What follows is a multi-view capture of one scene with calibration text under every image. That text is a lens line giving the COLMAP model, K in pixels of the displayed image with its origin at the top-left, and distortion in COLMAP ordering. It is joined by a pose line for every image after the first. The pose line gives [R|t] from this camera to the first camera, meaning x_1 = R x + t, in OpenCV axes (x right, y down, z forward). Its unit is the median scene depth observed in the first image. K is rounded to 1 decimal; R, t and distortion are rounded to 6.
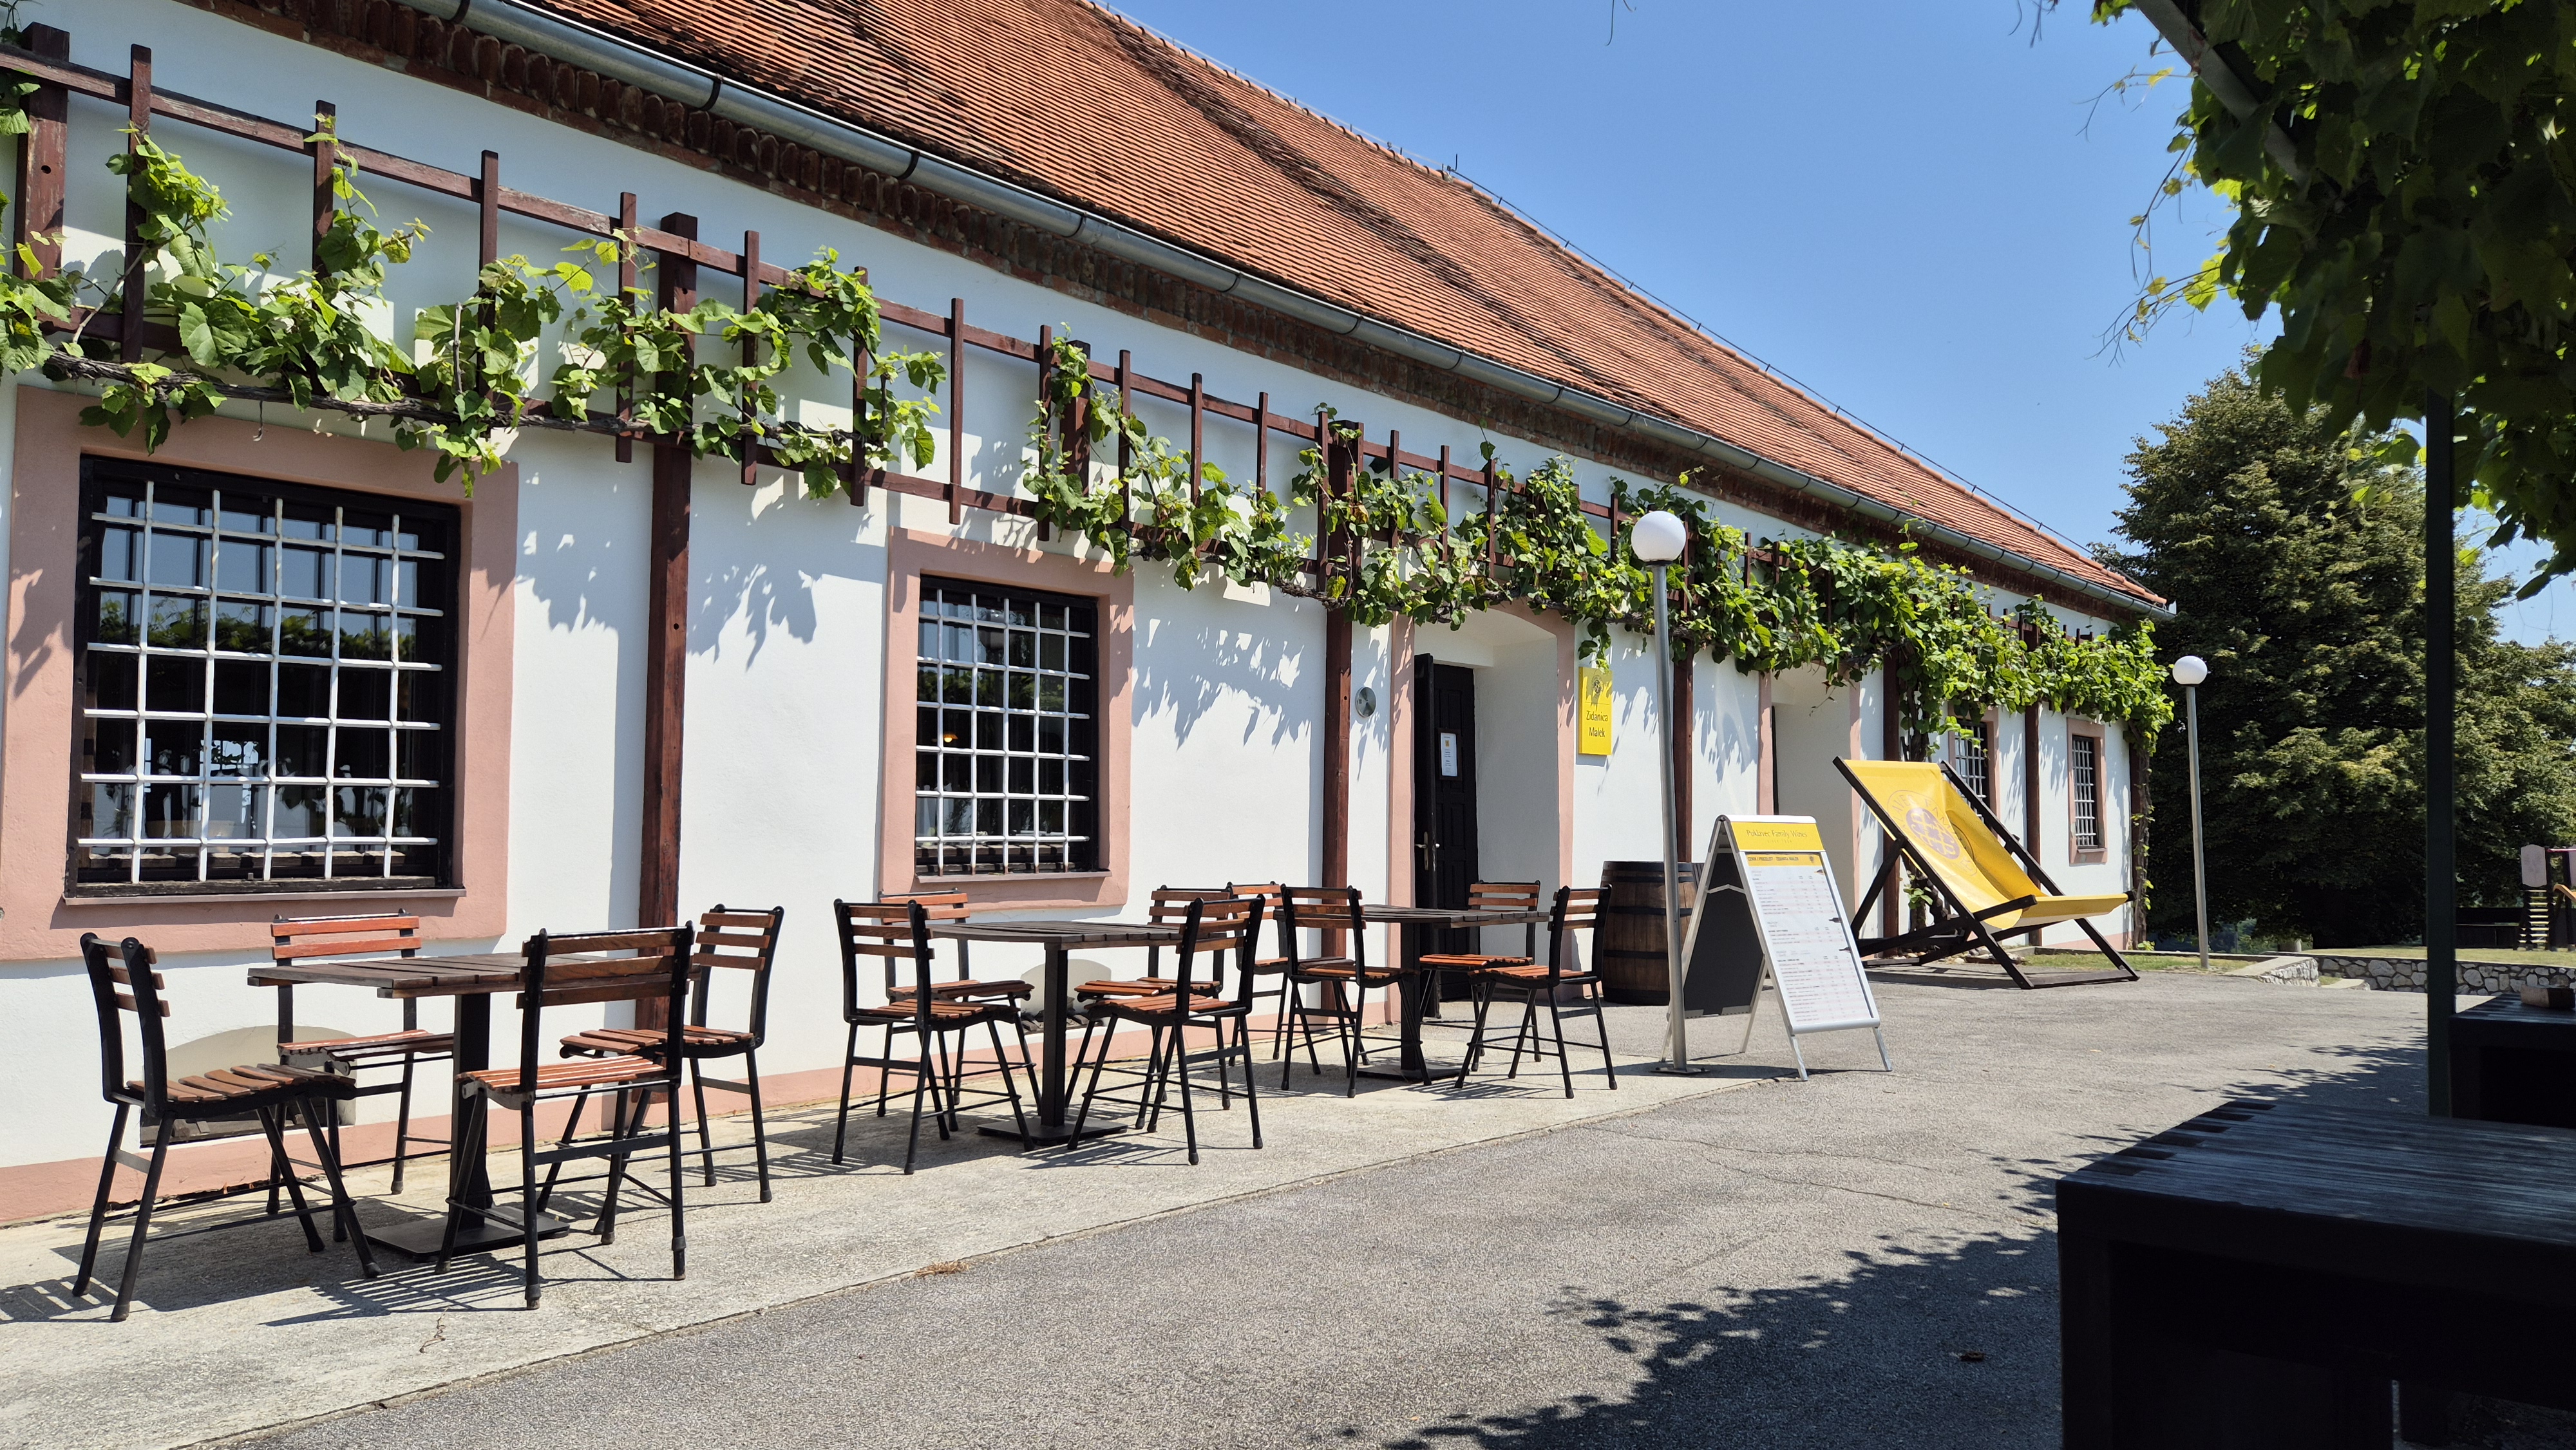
lens RADIAL K [[1798.8, 0, 1288.0], [0, 1798.8, 725.0], [0, 0, 1]] dist [0.068413, -0.067210]
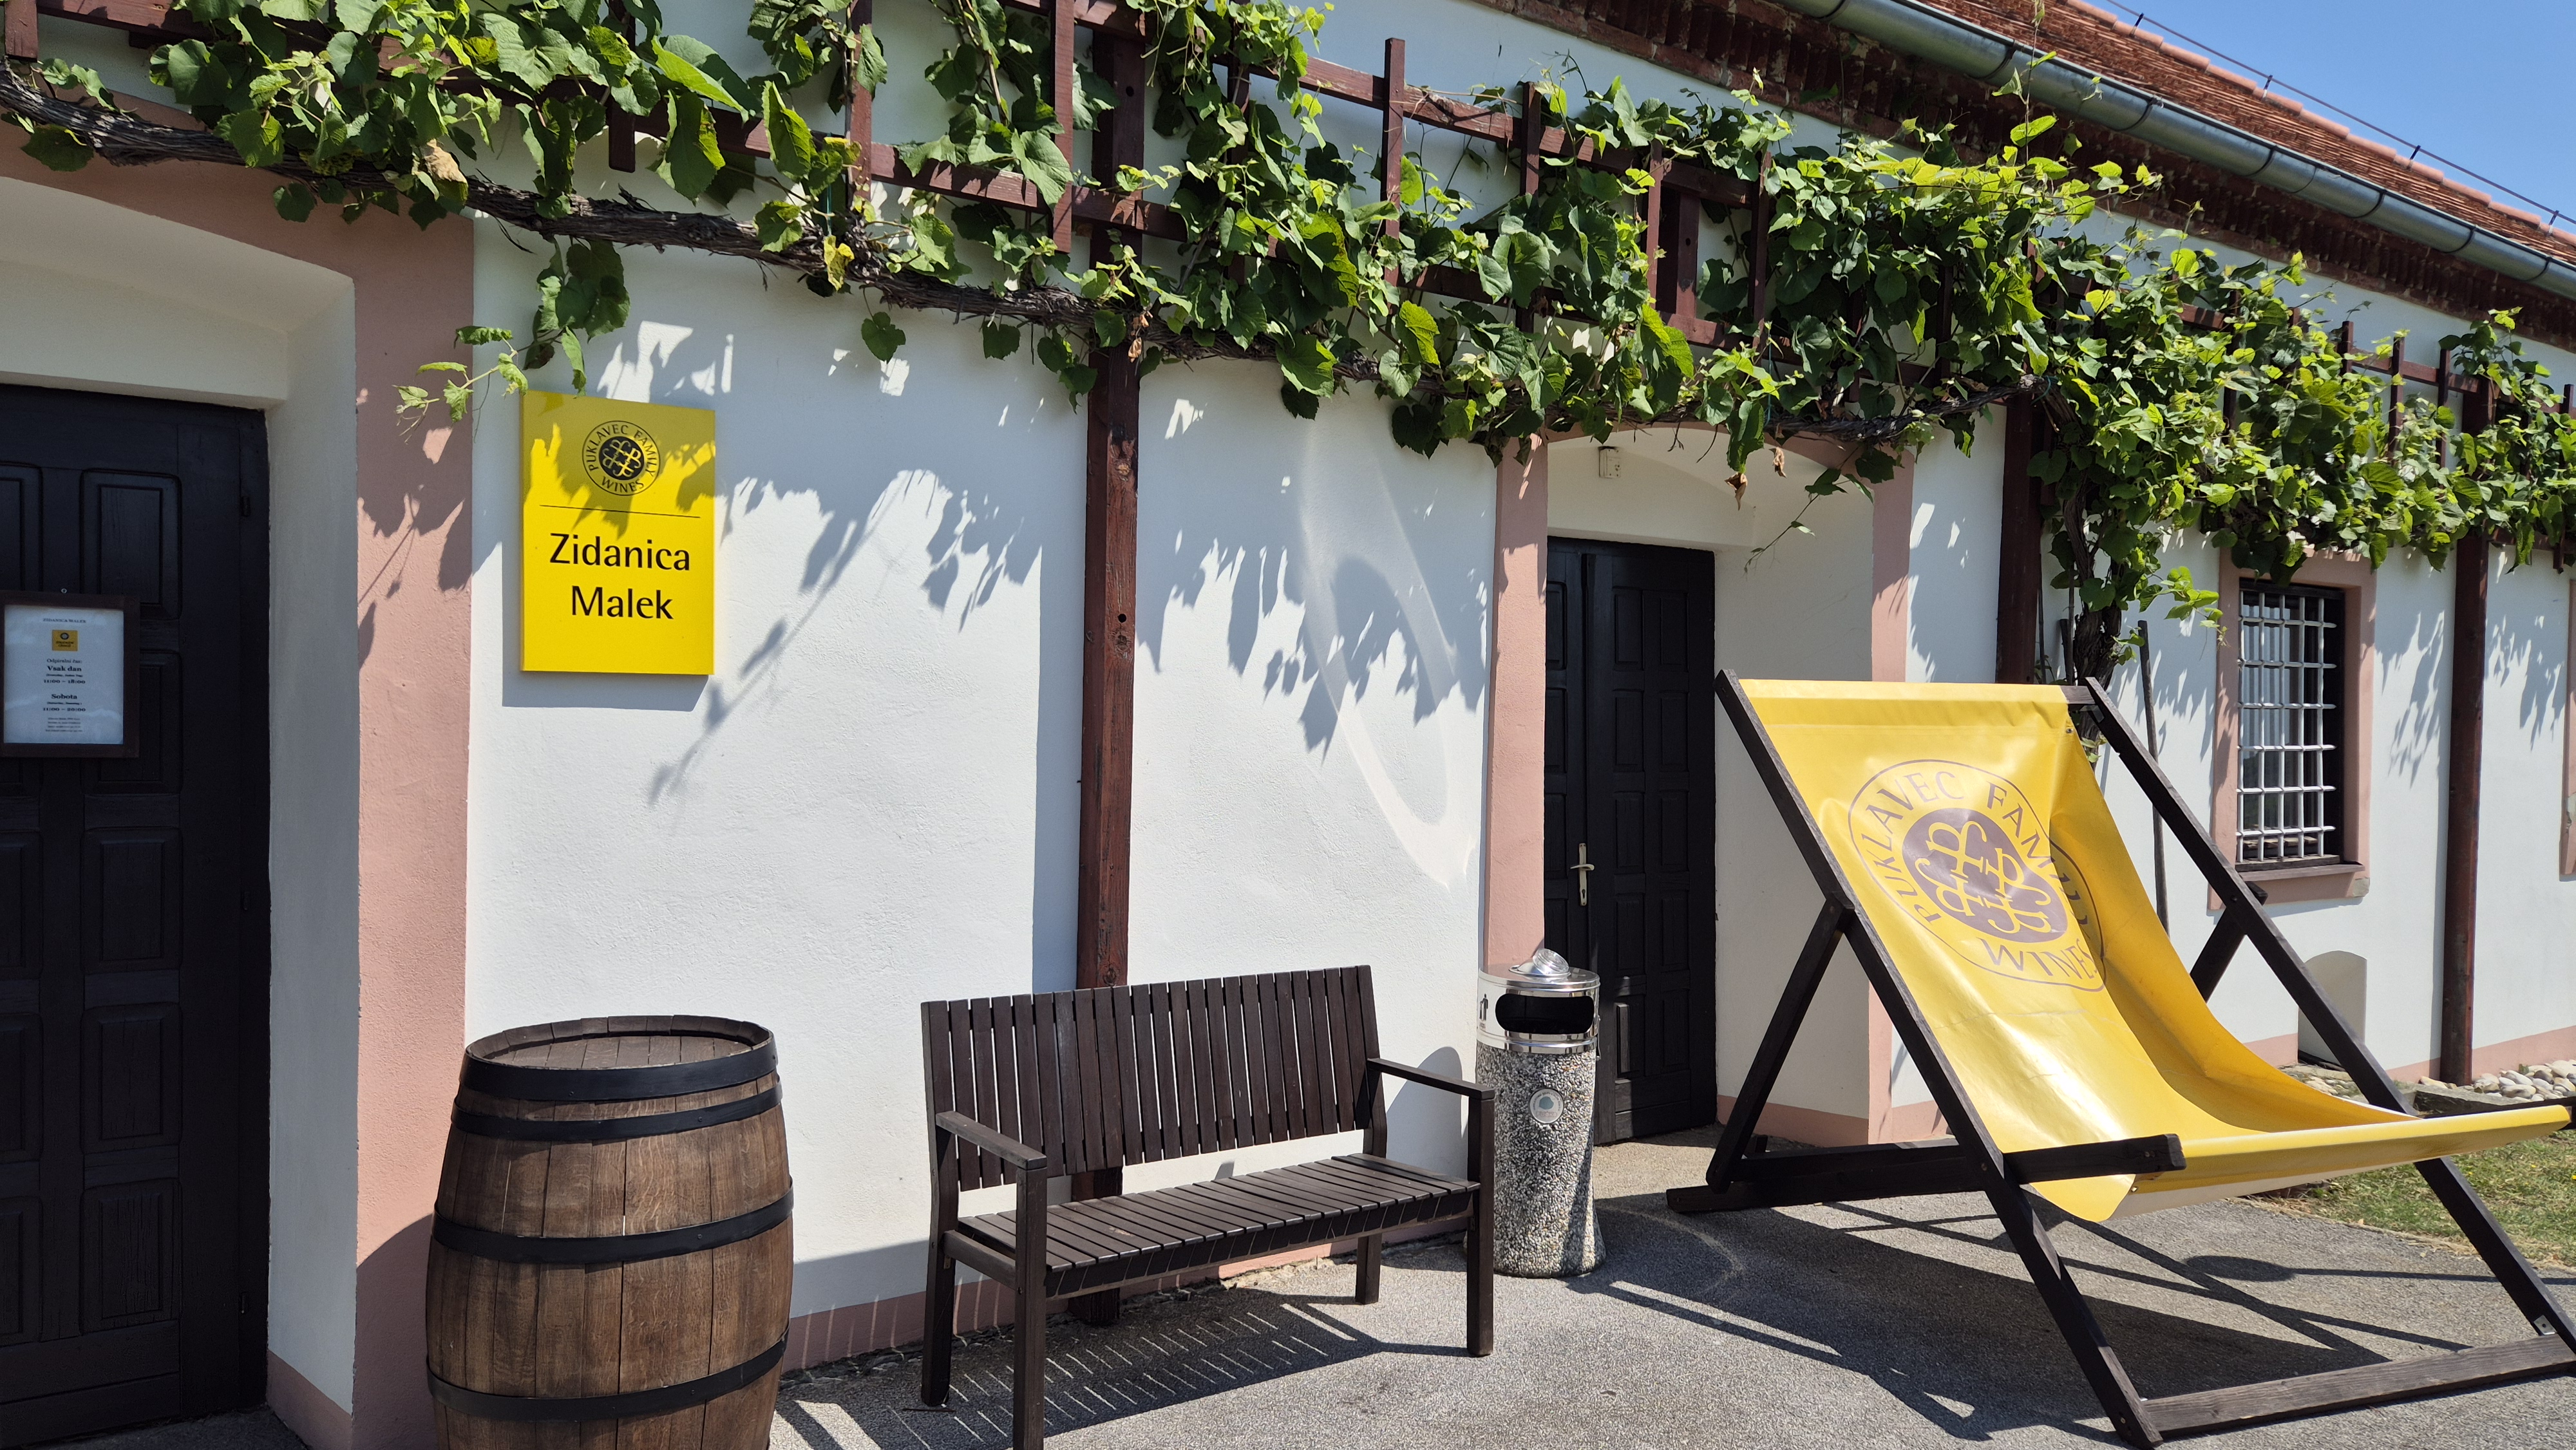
lens RADIAL K [[1798.8, 0, 1288.0], [0, 1798.8, 725.0], [0, 0, 1]] dist [0.068413, -0.067210]
pose [[0.965939, 0.007417, -0.258663, 0.445577], [0.007506, 0.998365, 0.056658, 0.009734], [0.258660, -0.056670, 0.964305, 0.868472]]
